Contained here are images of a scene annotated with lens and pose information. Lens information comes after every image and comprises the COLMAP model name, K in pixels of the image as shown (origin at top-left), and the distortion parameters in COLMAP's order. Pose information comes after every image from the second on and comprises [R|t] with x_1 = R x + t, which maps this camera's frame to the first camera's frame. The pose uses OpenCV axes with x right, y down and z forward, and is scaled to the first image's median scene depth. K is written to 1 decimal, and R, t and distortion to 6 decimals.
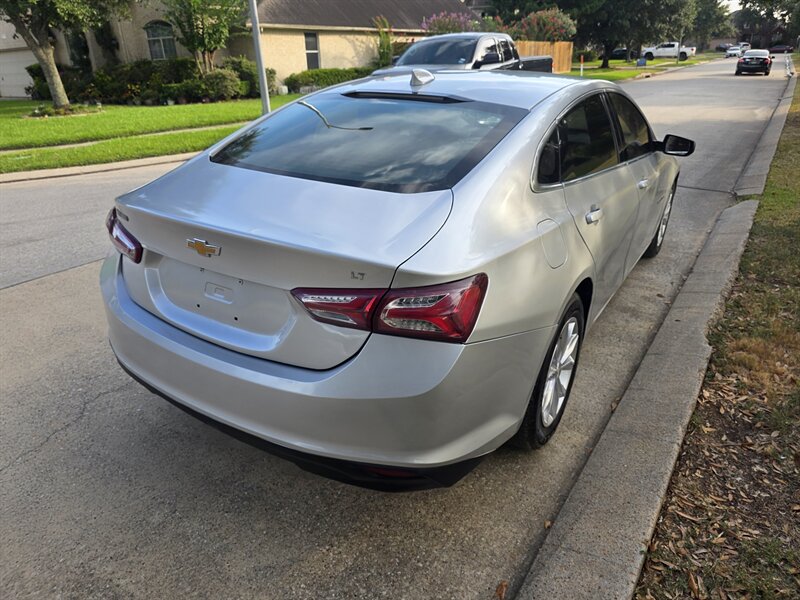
lens RADIAL K [[548.2, 0, 370.2], [0, 548.2, 278.0], [0, 0, 1]] dist [0.065189, -0.062206]
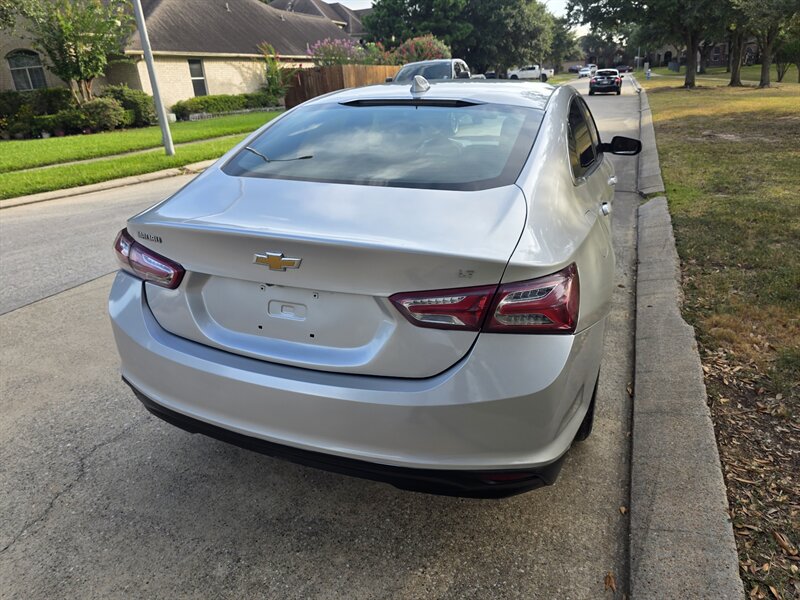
lens RADIAL K [[548.2, 0, 371.3], [0, 548.2, 282.1], [0, 0, 1]] dist [0.065189, -0.062206]
pose [[0.981589, -0.084478, 0.171306, -0.230921], [0.090067, 0.995619, -0.025104, 0.012846], [-0.168435, 0.040071, 0.984898, 0.055155]]
